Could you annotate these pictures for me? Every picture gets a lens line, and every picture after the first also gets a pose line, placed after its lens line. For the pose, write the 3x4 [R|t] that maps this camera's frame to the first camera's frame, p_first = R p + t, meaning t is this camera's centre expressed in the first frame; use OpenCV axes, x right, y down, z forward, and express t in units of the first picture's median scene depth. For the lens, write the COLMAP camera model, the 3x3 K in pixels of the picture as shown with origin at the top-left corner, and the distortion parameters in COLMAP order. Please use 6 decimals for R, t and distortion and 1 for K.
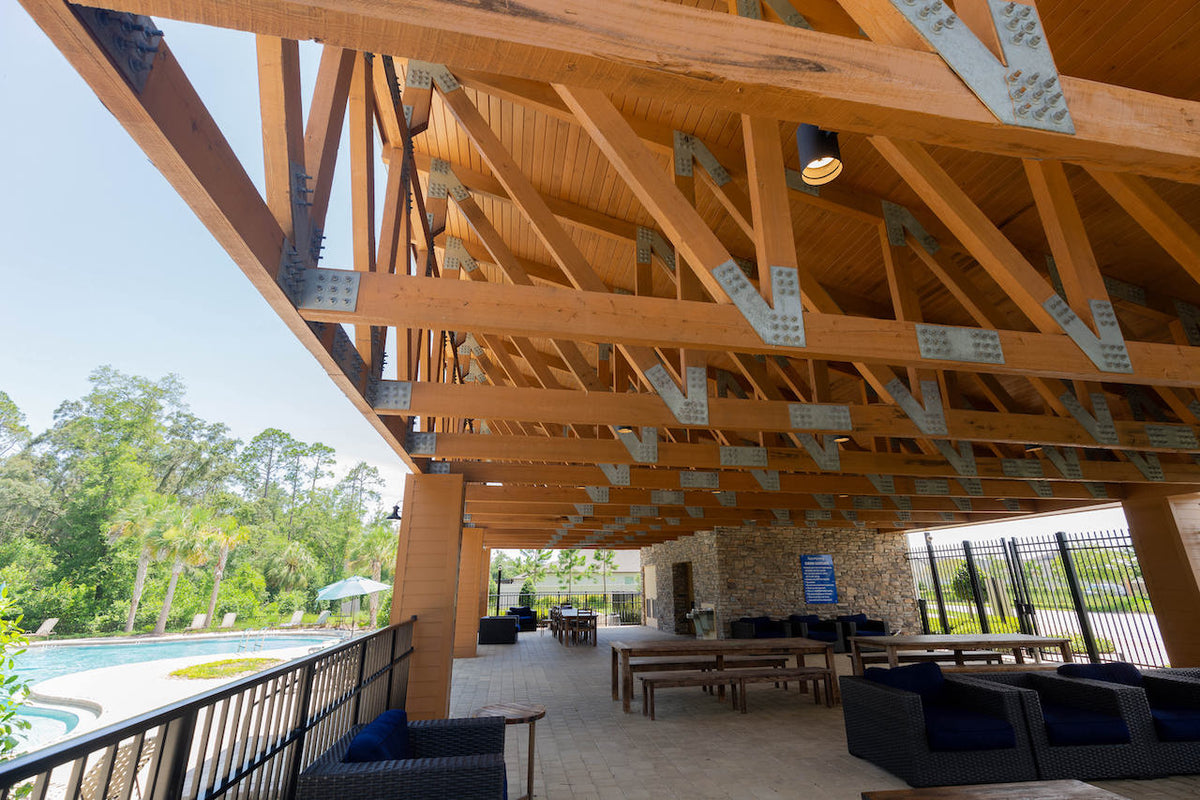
lens RADIAL K [[532.1, 0, 601.9], [0, 532.1, 404.6], [0, 0, 1]] dist [0.002814, 0.000224]
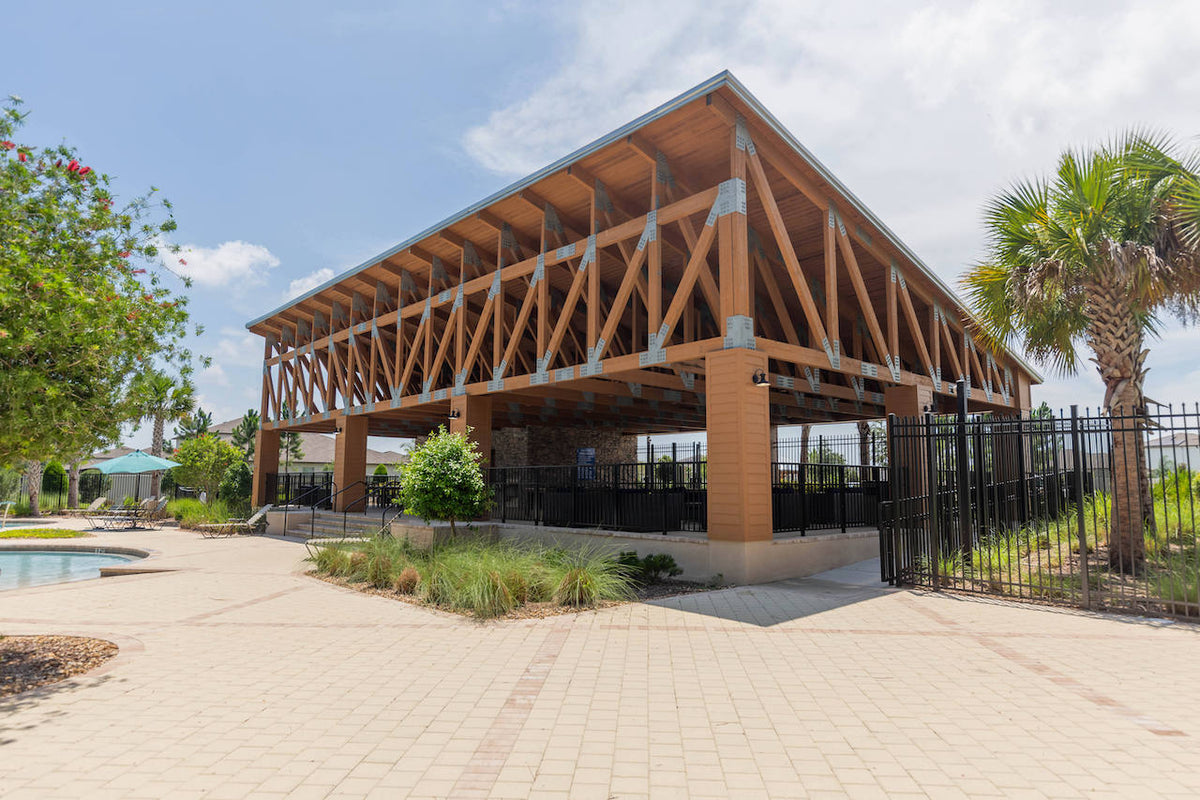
lens RADIAL K [[787.5, 0, 600.0], [0, 787.5, 400.0], [0, 0, 1]] dist [-0.002328, -0.004783]
pose [[0.833963, 0.069717, 0.547399, -0.750210], [-0.182146, 0.971167, 0.153810, -0.181331], [-0.520893, -0.227978, 0.822616, -0.753435]]
